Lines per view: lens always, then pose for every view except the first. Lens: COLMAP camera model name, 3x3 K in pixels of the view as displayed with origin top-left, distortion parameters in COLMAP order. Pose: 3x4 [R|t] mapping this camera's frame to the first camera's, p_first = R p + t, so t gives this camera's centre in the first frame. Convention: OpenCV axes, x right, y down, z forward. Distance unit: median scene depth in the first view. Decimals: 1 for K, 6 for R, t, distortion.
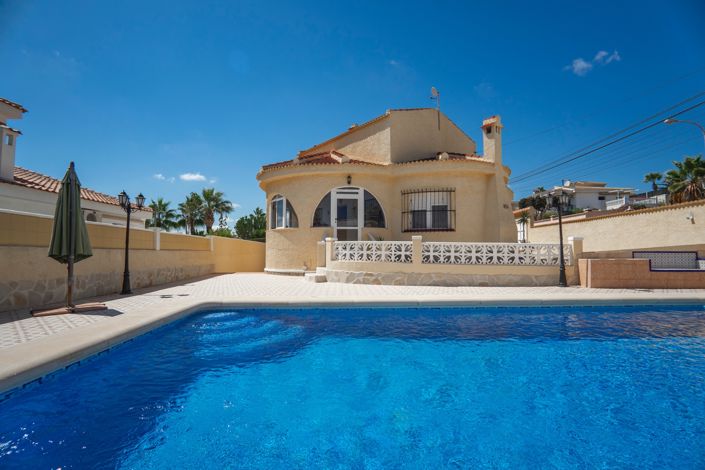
lens RADIAL K [[342.8, 0, 348.7], [0, 342.8, 236.7], [0, 0, 1]] dist [-0.032835, 0.006214]
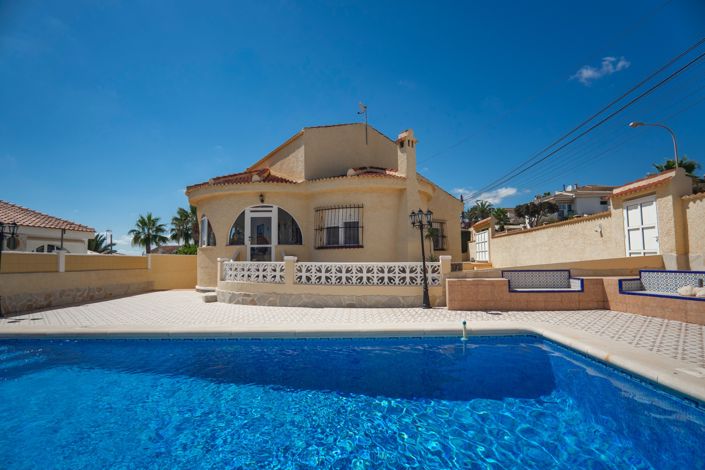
lens RADIAL K [[342.8, 0, 351.6], [0, 342.8, 236.0], [0, 0, 1]] dist [-0.032835, 0.006214]
pose [[0.998488, -0.018252, -0.051858, 0.320579], [0.016887, 0.999502, -0.026639, -0.023958], [0.052318, 0.025723, 0.998299, 0.008014]]
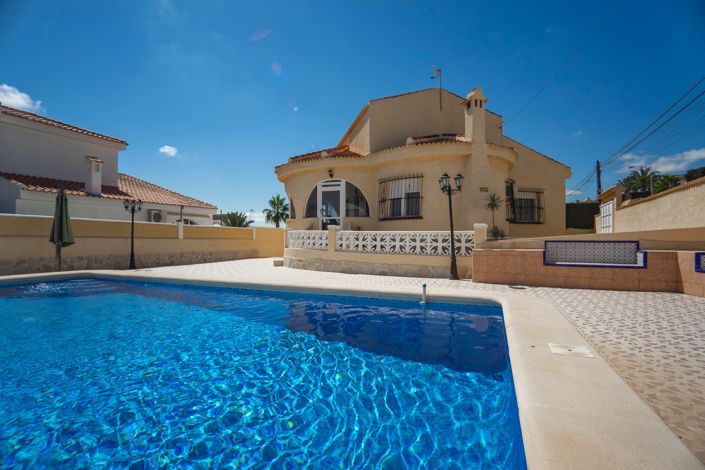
lens RADIAL K [[342.8, 0, 351.6], [0, 342.8, 236.6], [0, 0, 1]] dist [-0.032835, 0.006214]
pose [[0.908532, -0.002469, -0.417807, 0.517876], [0.016985, 0.999374, 0.031029, 0.000394], [0.417469, -0.035287, 0.908006, 0.041482]]
